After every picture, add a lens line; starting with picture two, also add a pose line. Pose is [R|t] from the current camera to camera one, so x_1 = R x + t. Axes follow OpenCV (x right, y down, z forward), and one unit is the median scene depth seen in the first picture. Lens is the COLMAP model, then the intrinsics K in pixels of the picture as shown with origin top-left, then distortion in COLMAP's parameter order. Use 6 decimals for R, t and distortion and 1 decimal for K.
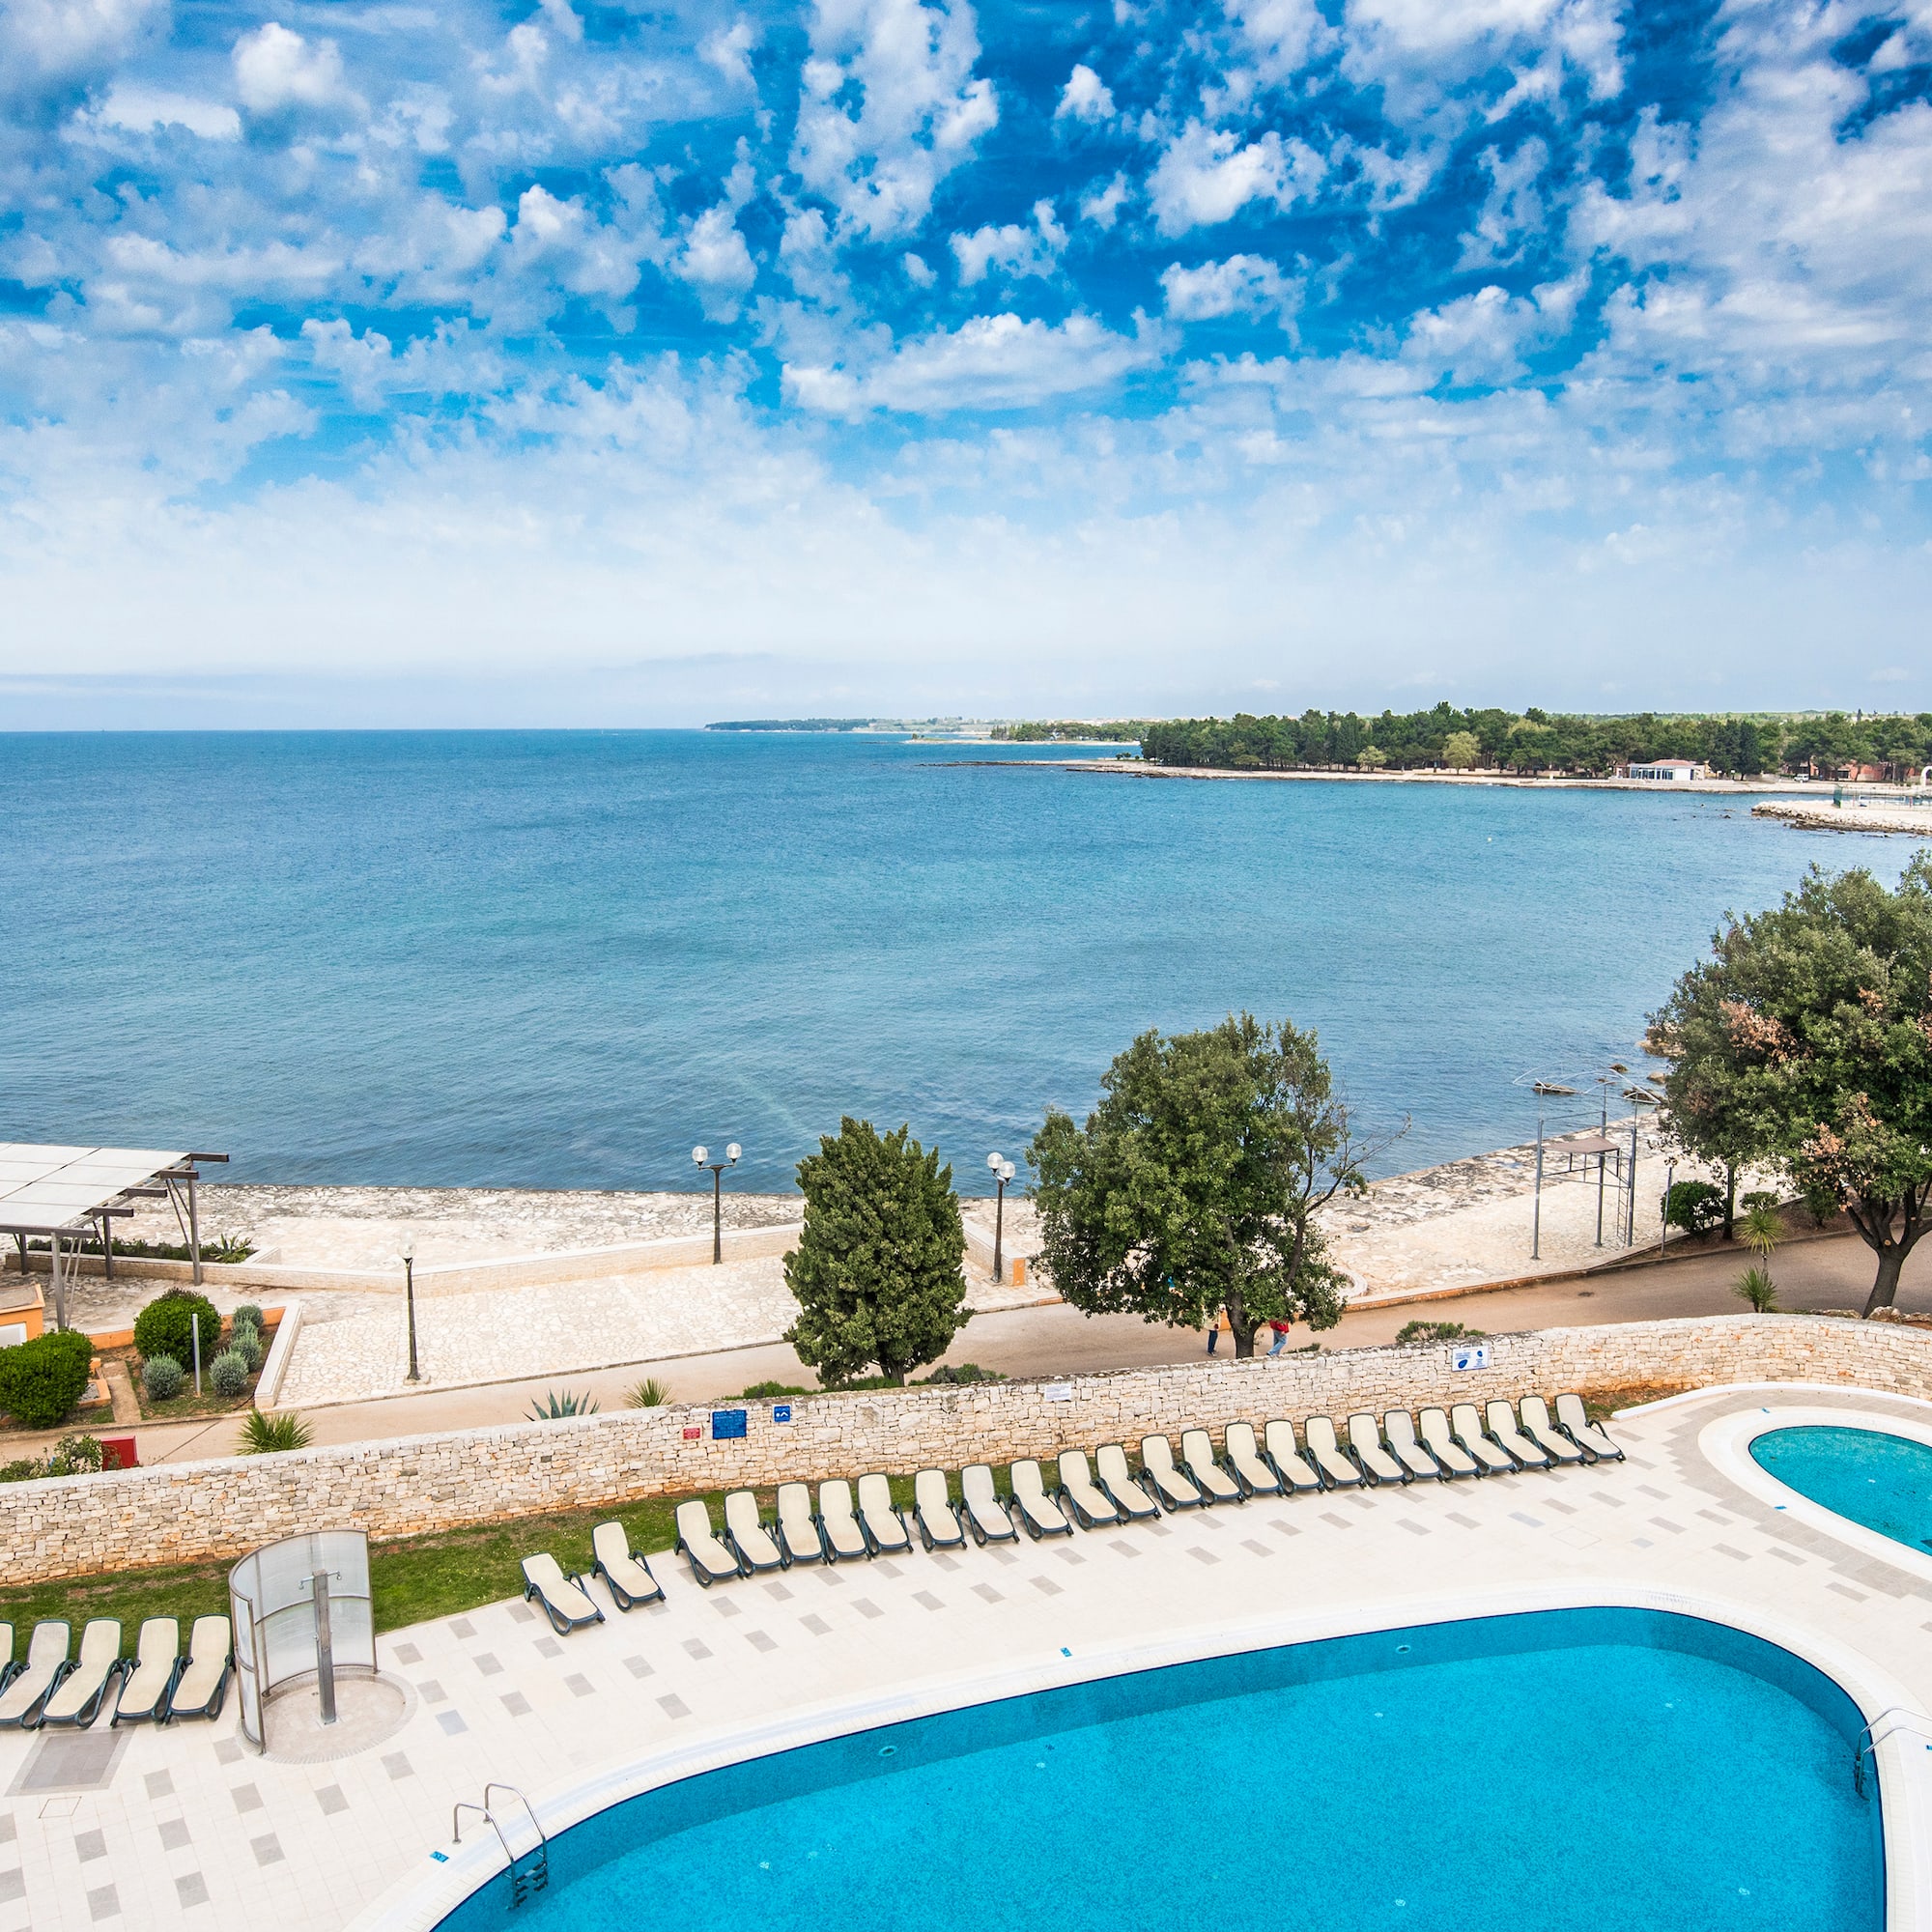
lens RADIAL K [[1618.2, 0, 1005.1], [0, 1618.2, 962.7], [0, 0, 1]] dist [-0.072285, 0.028258]
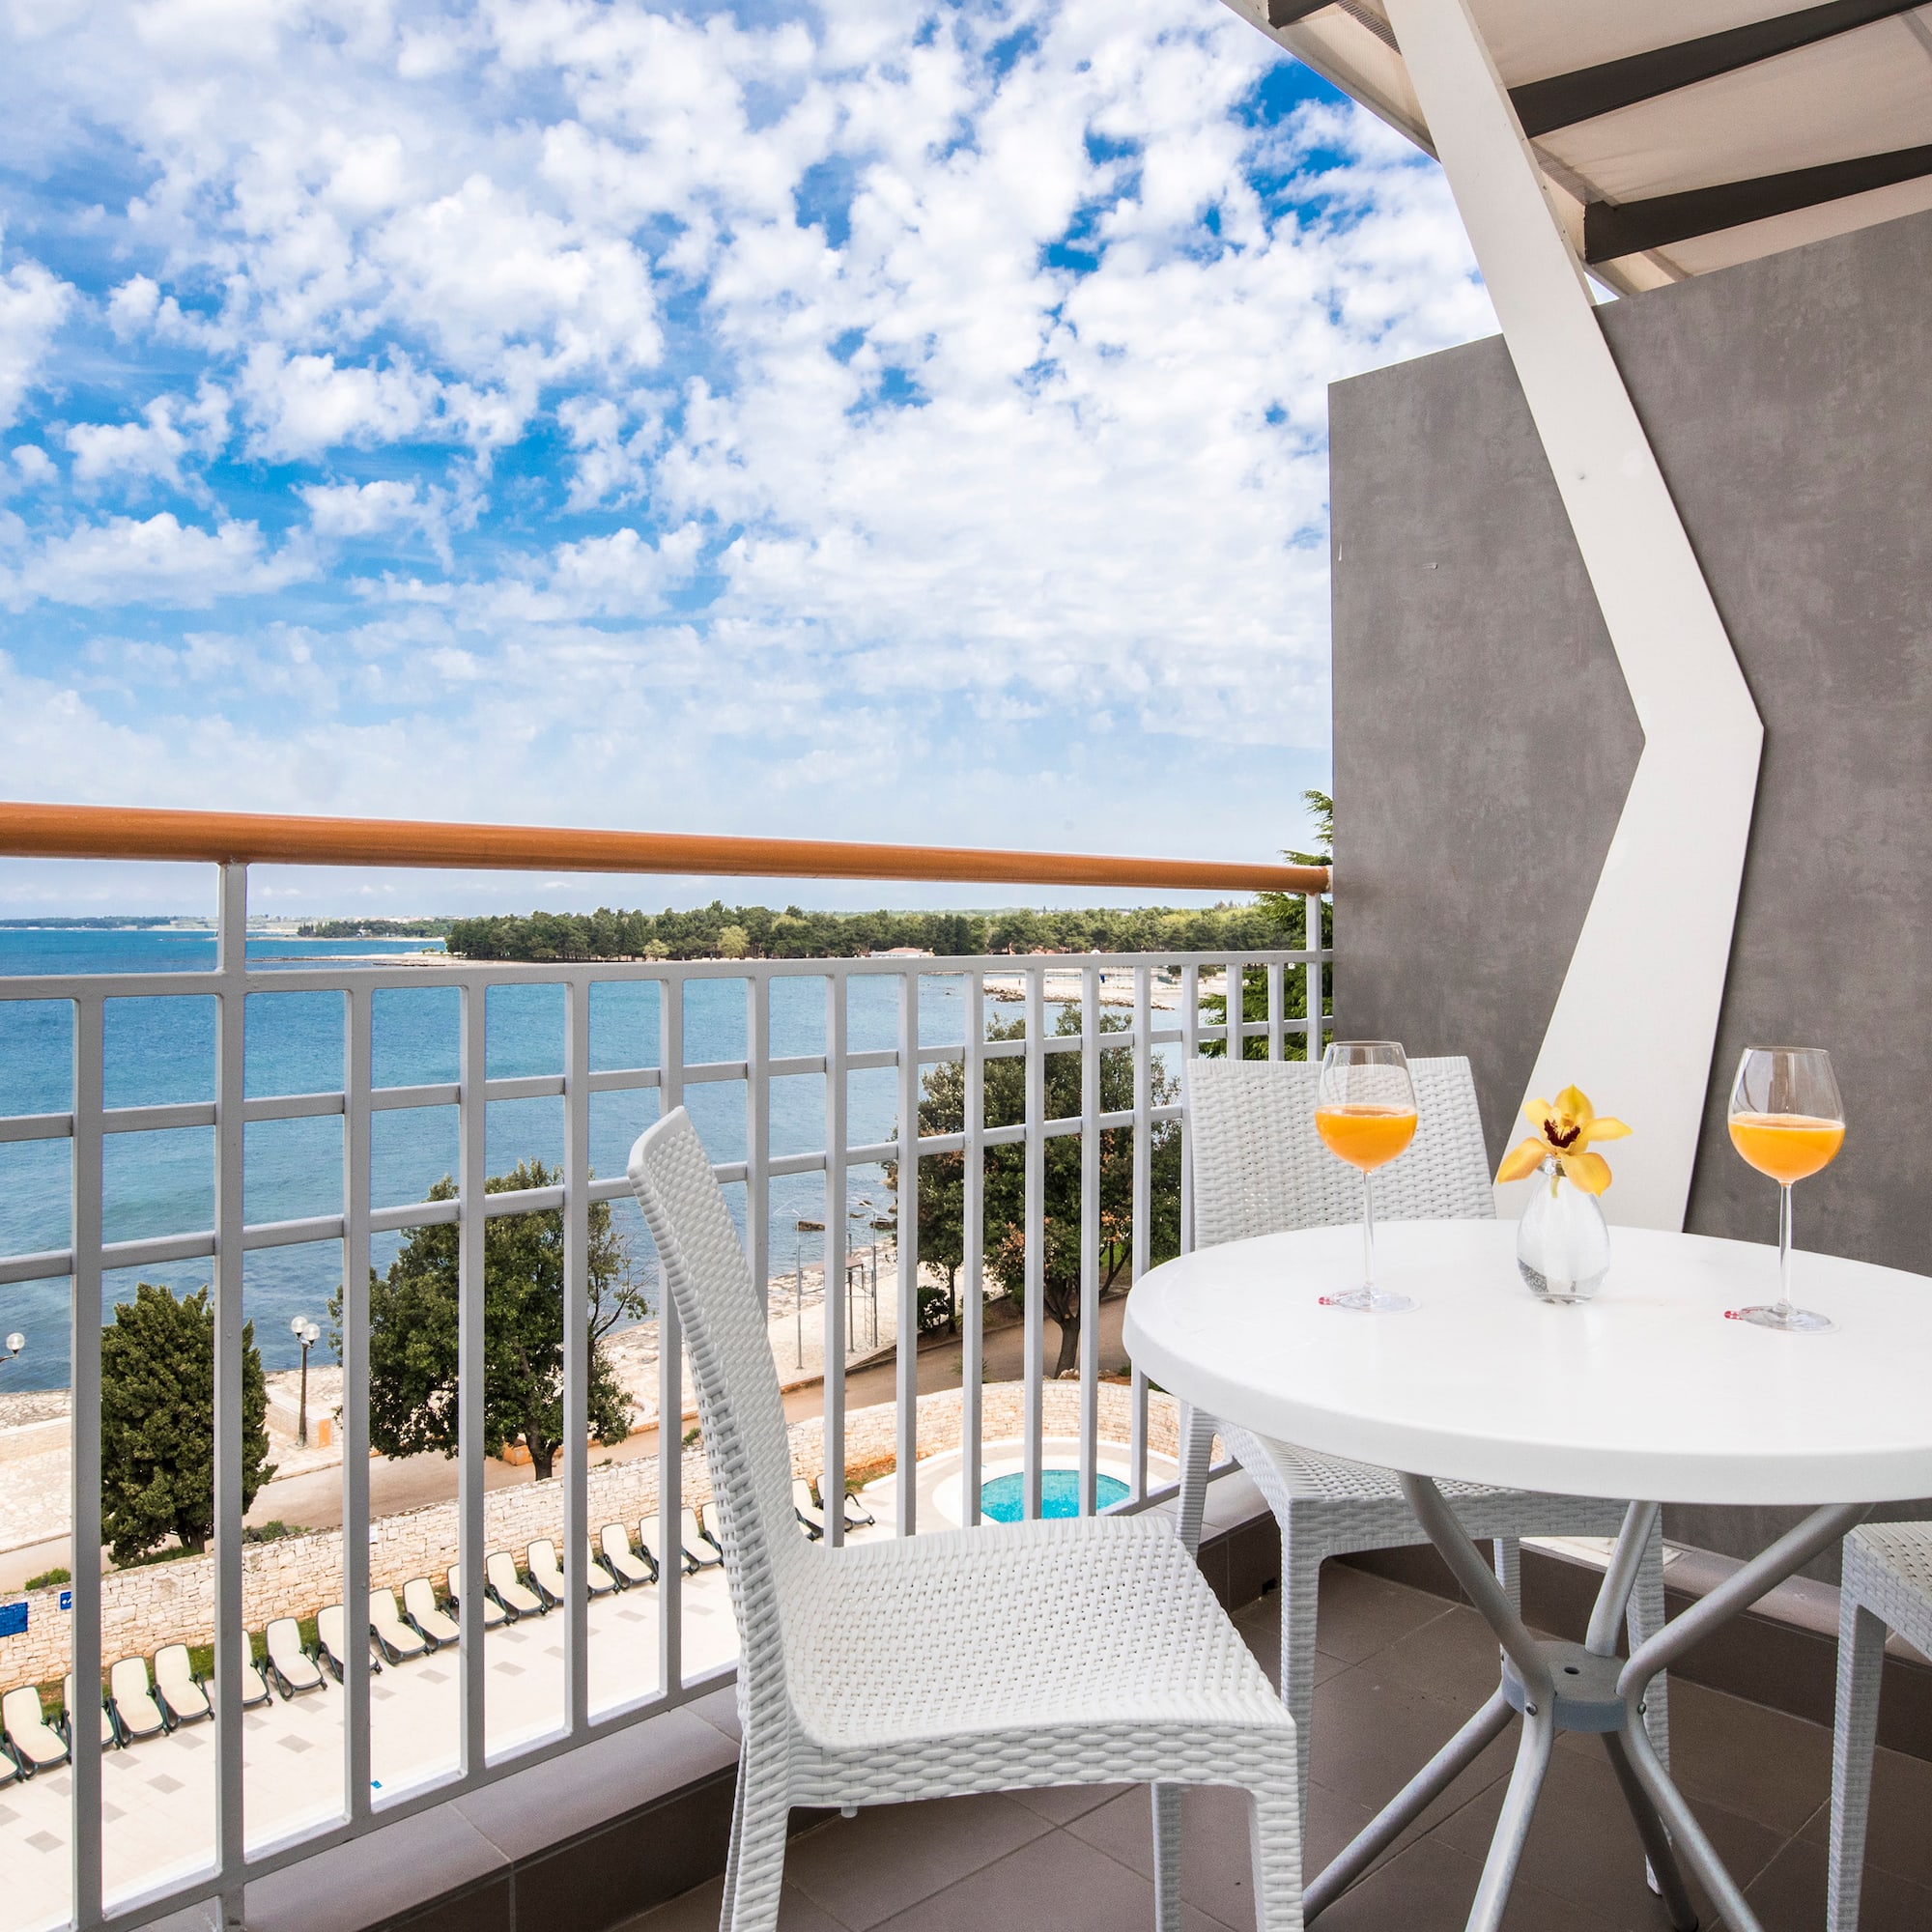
lens RADIAL K [[1618.2, 0, 1005.1], [0, 1618.2, 962.7], [0, 0, 1]] dist [-0.072285, 0.028258]
pose [[0.919901, 0.002129, 0.392145, 0.010240], [0.054796, 0.989477, -0.133913, 0.057678], [-0.388304, 0.144674, 0.910104, -0.154615]]
